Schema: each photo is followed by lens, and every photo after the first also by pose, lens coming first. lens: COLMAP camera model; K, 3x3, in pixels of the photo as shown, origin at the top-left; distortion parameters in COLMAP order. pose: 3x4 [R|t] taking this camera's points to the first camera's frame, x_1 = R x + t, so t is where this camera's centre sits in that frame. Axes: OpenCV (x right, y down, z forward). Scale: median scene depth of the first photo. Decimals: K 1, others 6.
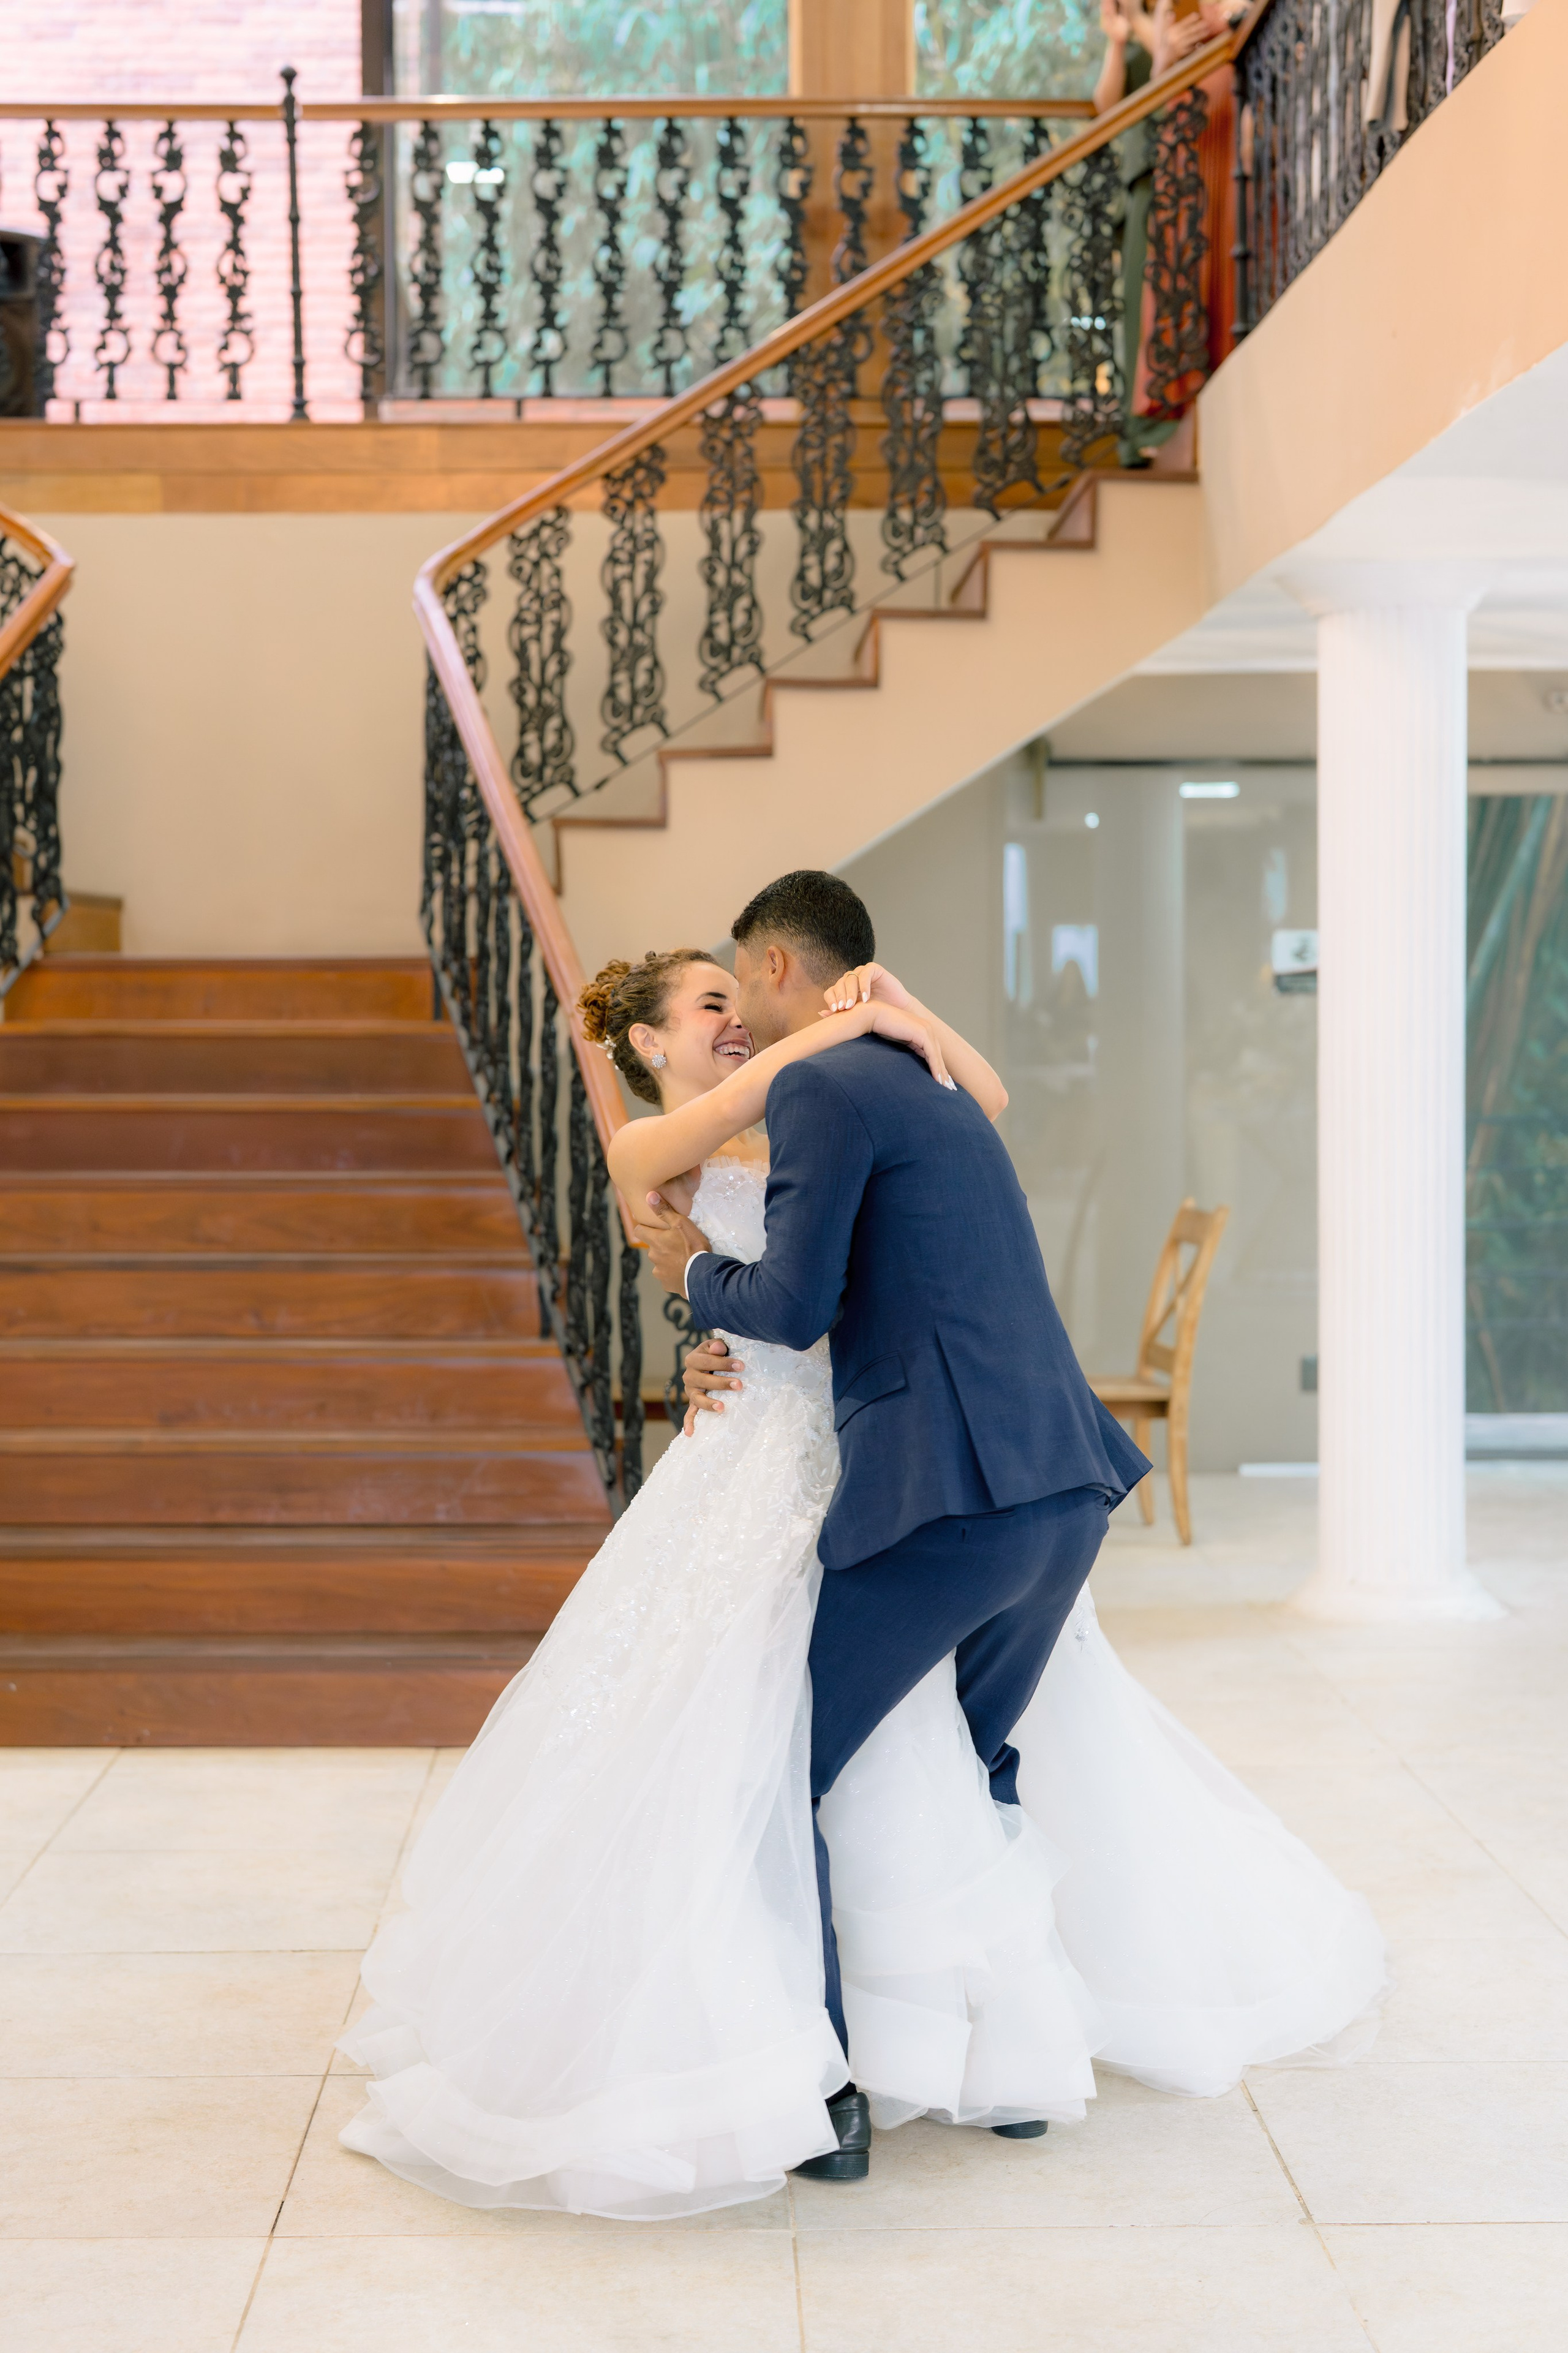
lens RADIAL K [[3478.1, 0, 730.0], [0, 3478.1, 1097.4], [0, 0, 1]] dist [-0.023110, 0.140046]
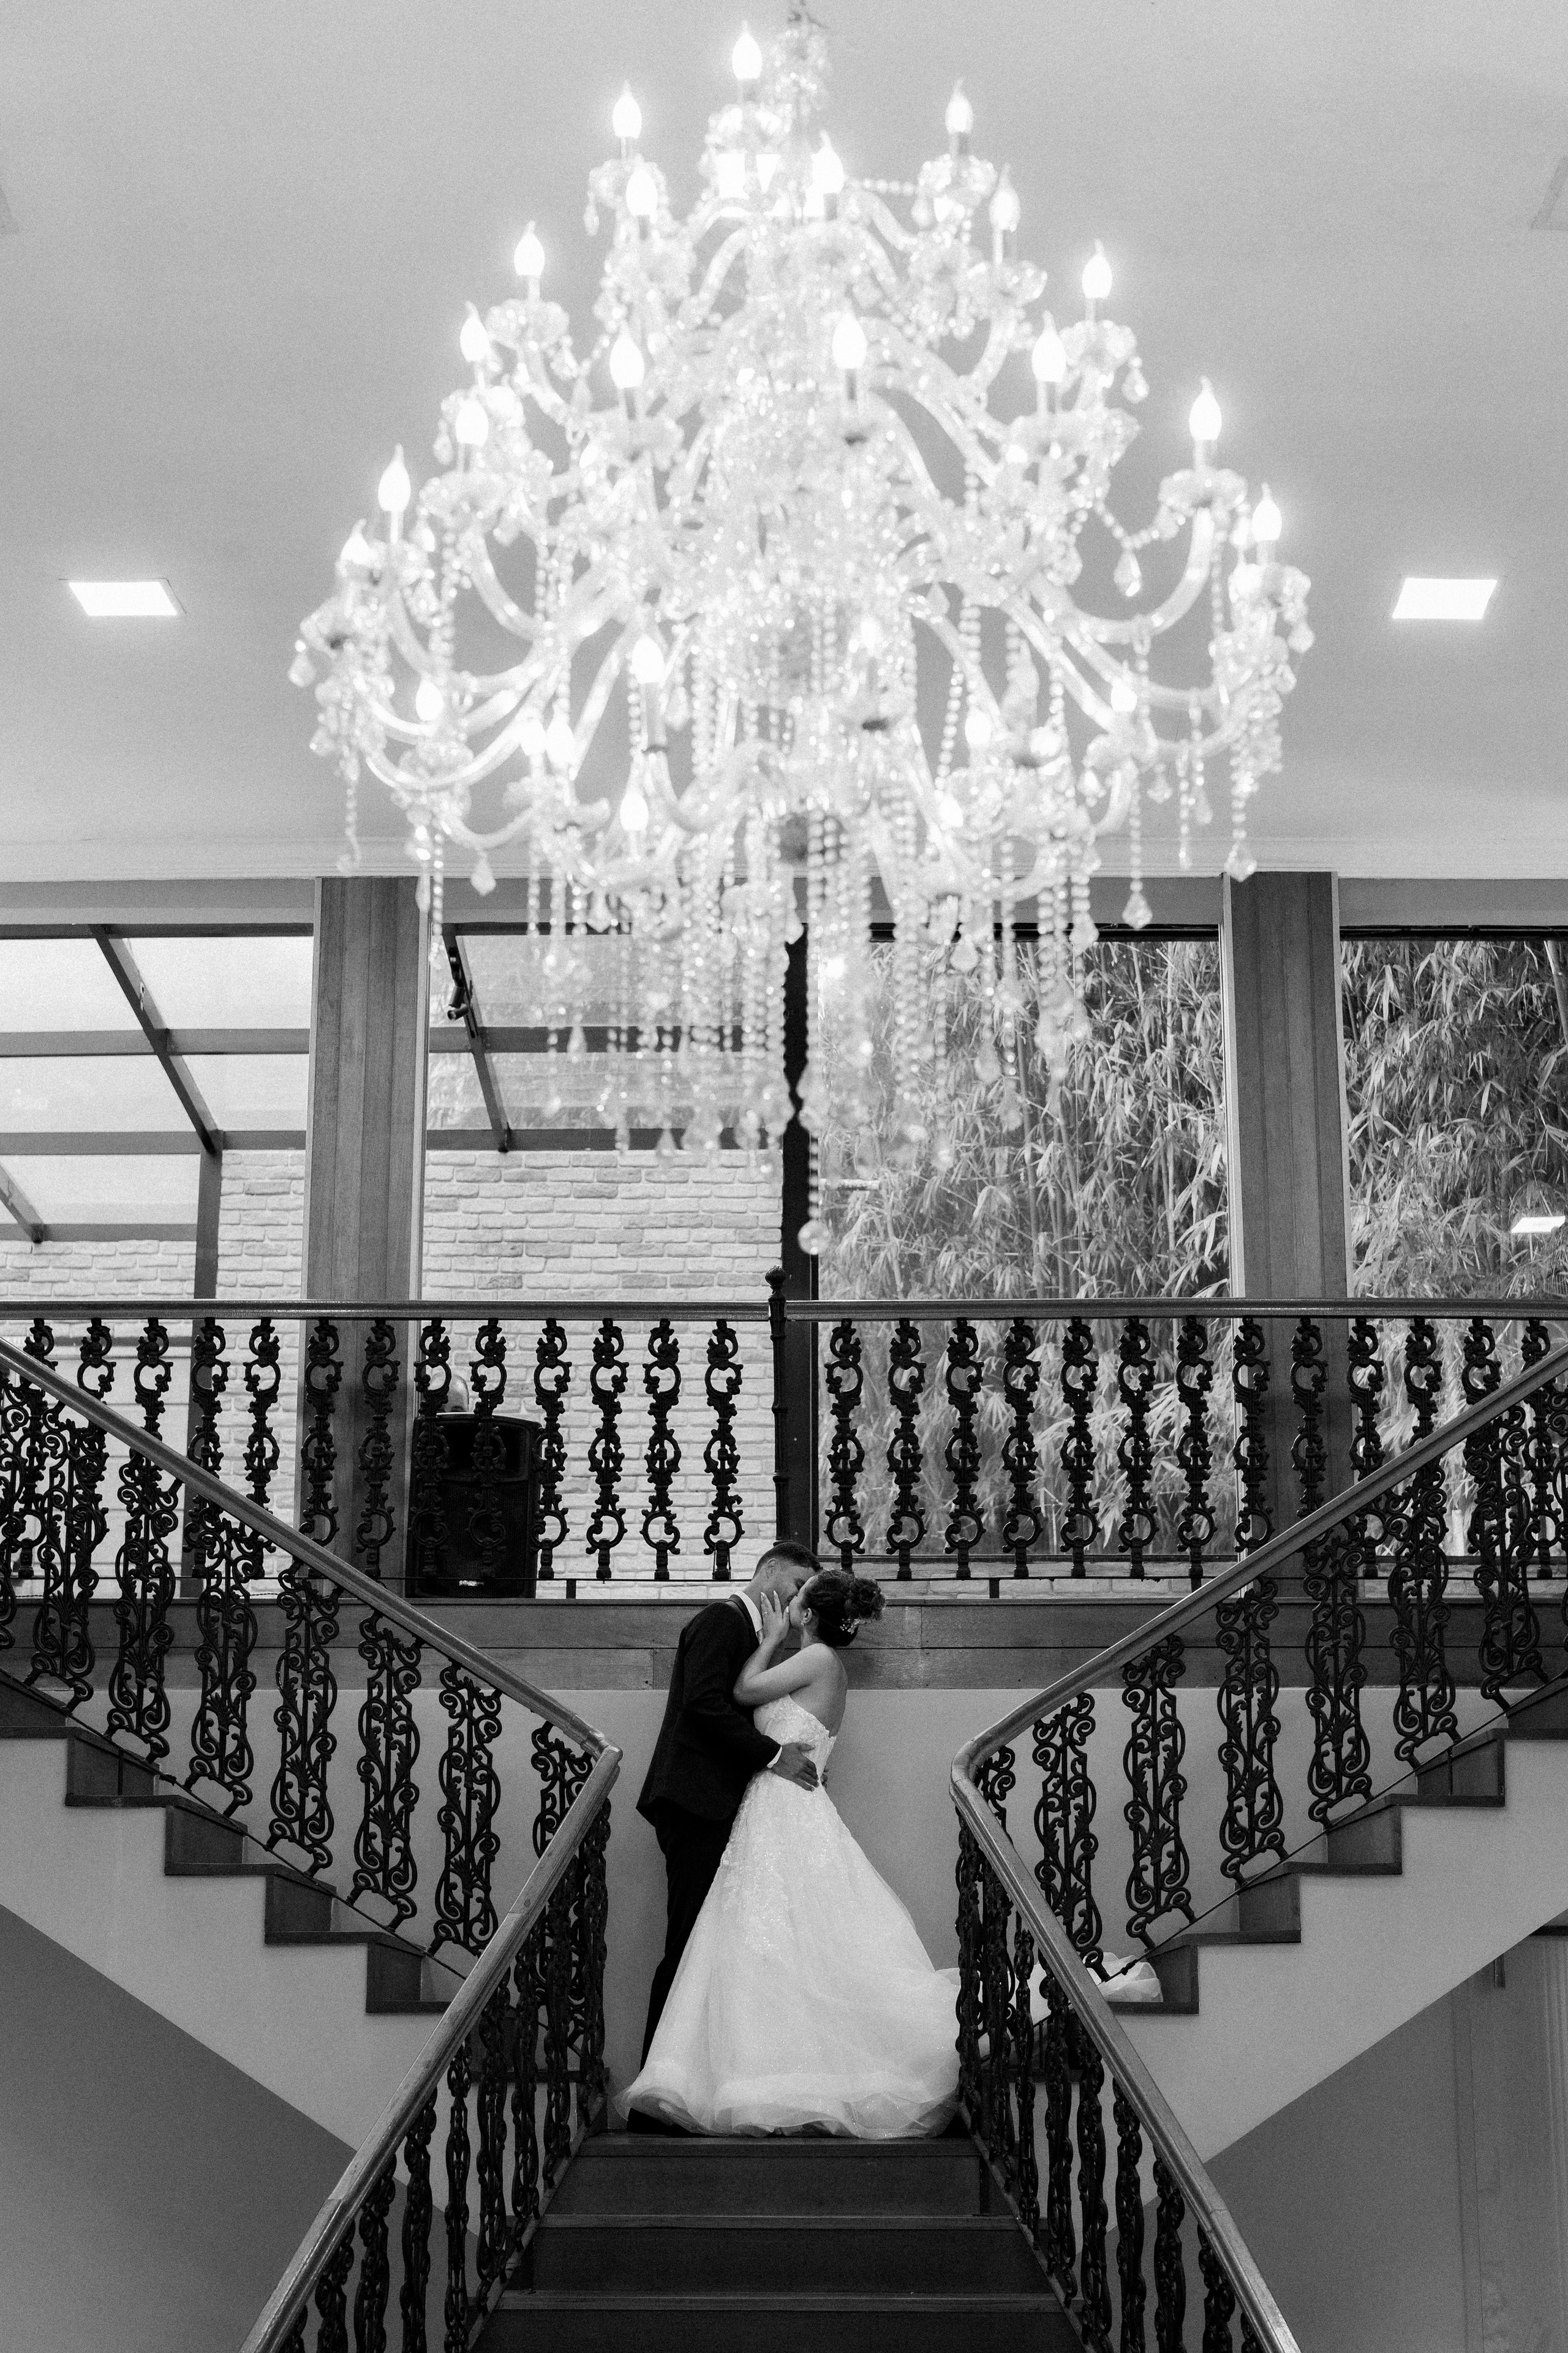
lens RADIAL K [[3444.4, 0, 803.6], [0, 3444.4, 1235.2], [0, 0, 1]] dist [-0.023993, 0.106685]
pose [[0.999995, 0.001239, -0.002801, -0.129665], [-0.001931, 0.964885, -0.262666, -0.032211], [0.002377, 0.262670, 0.964883, -0.028362]]
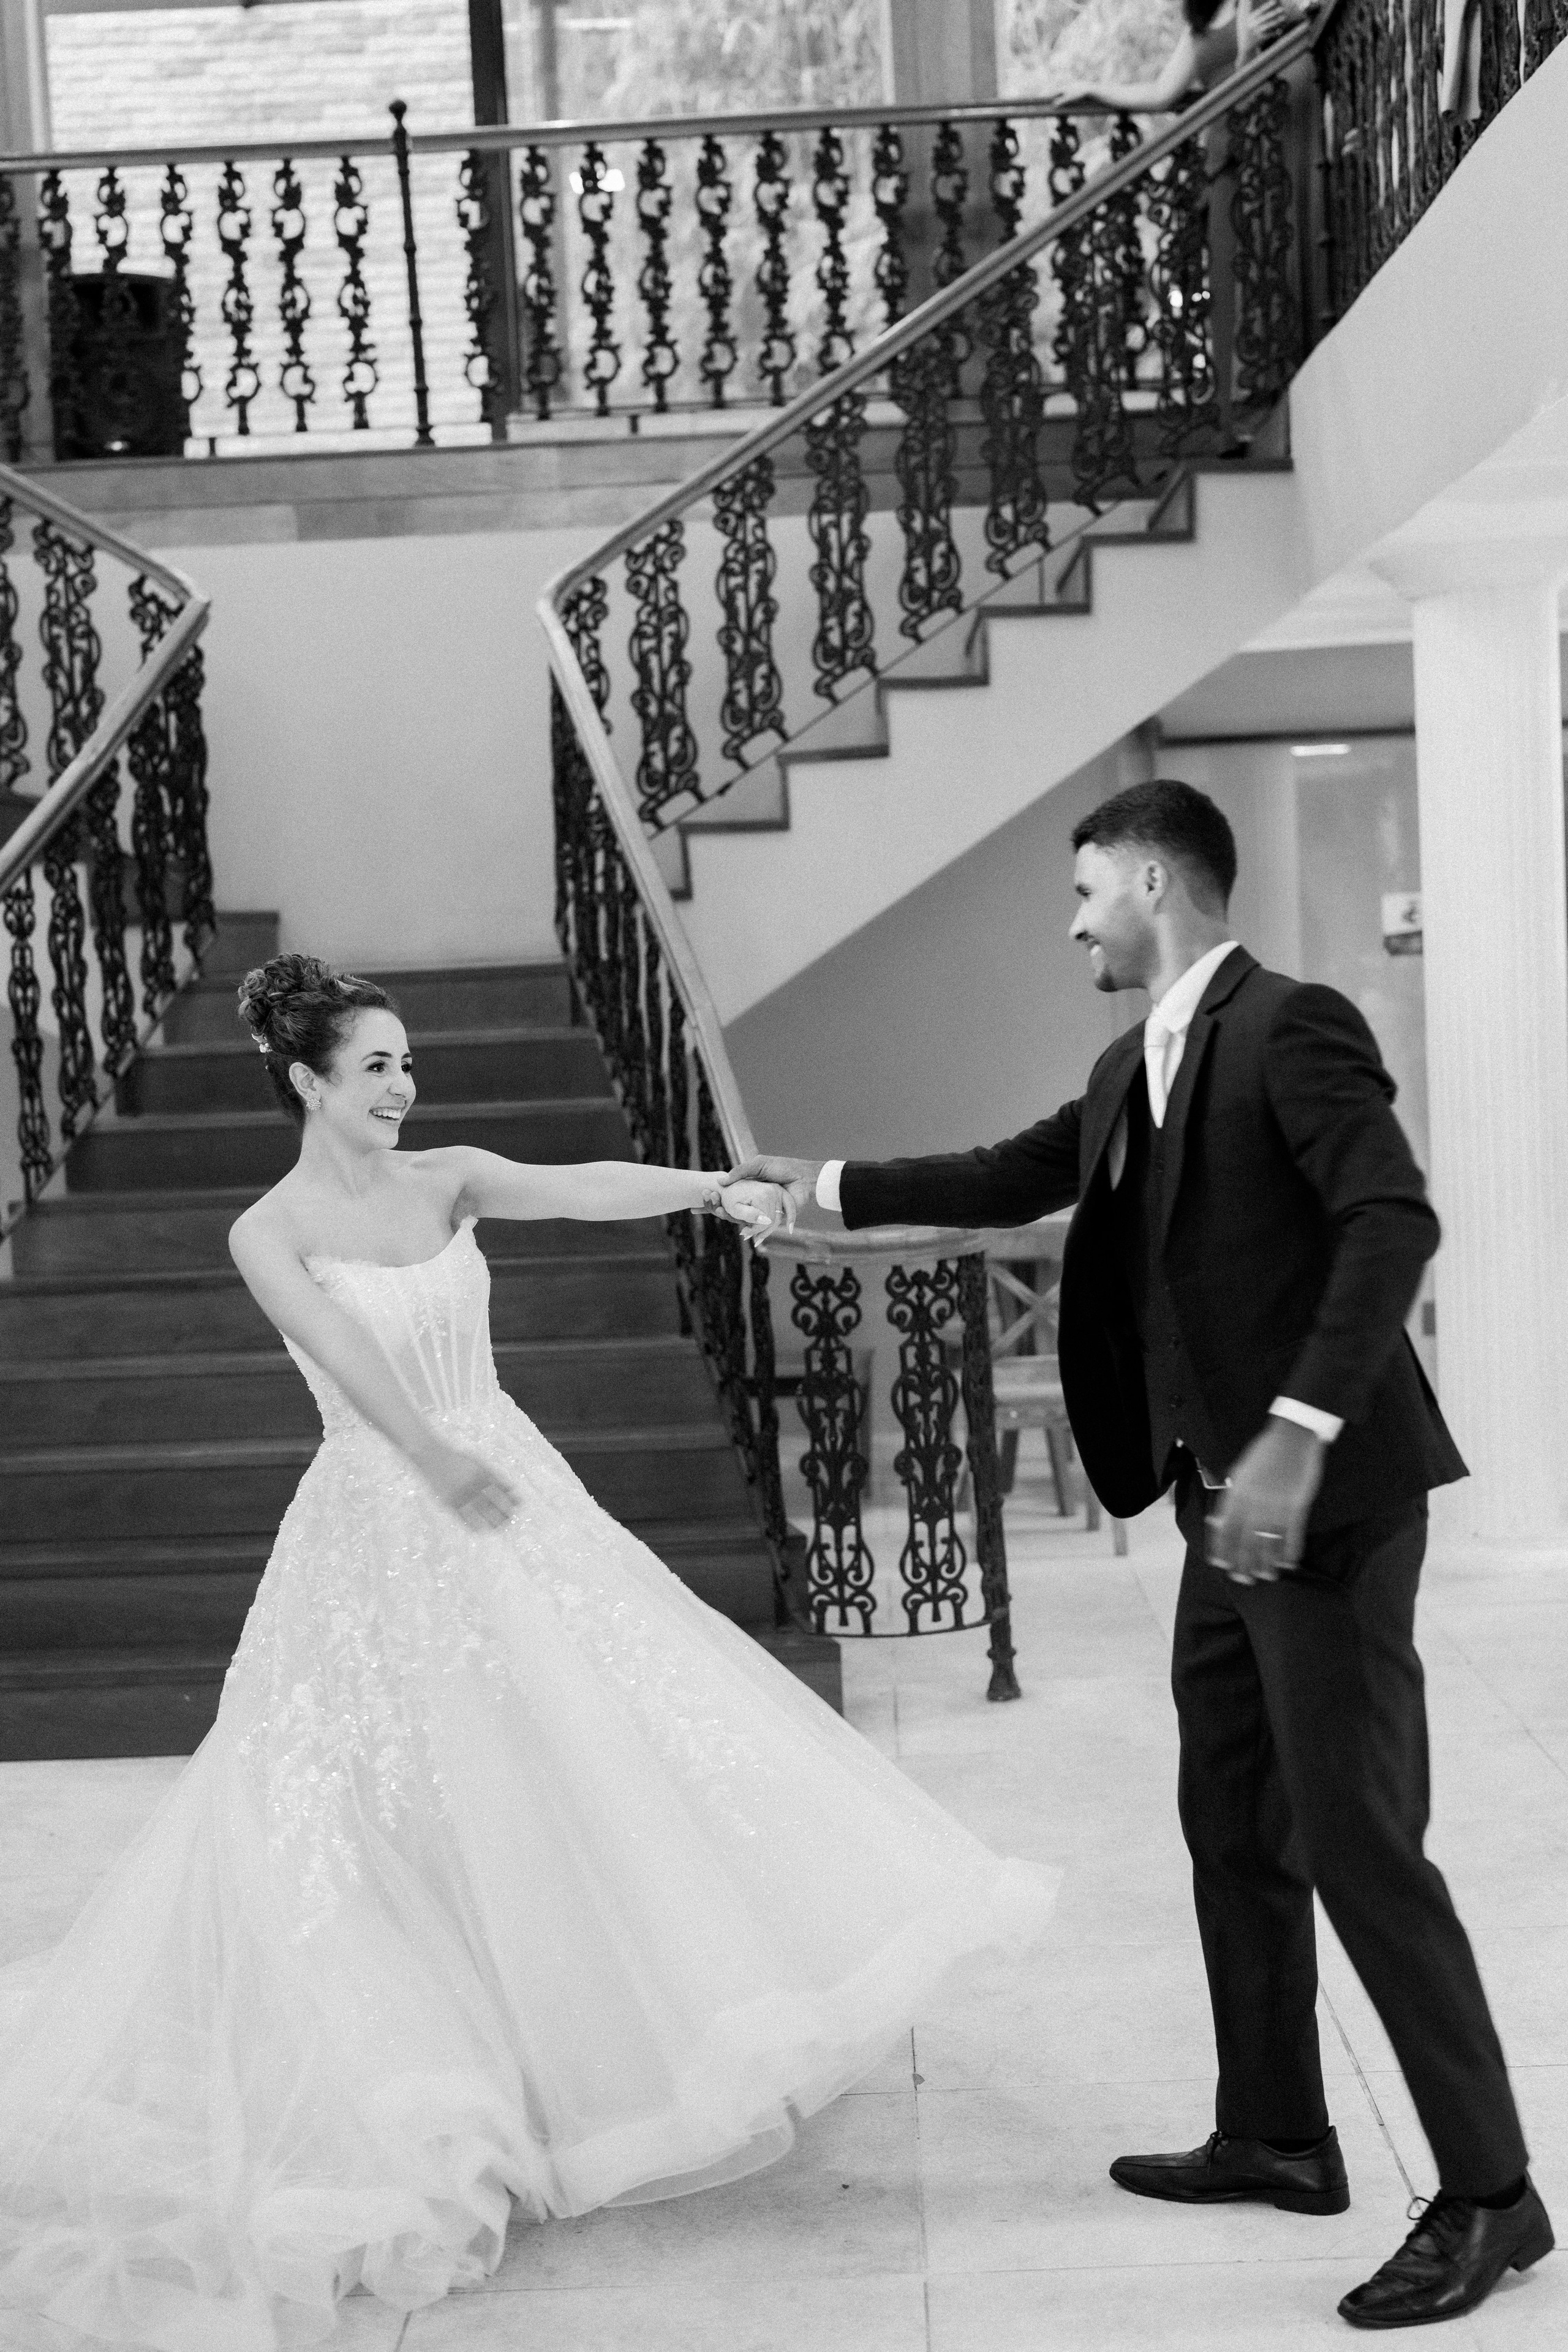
lens RADIAL K [[3231.7, 0, 776.3], [0, 3231.7, 1175.9], [0, 0, 1]] dist [-0.017136, 0.158321]
pose [[0.998488, -0.039860, -0.037860, 0.010400], [0.041561, 0.998110, 0.045263, -0.017739], [0.035984, -0.046768, 0.998257, 0.031287]]
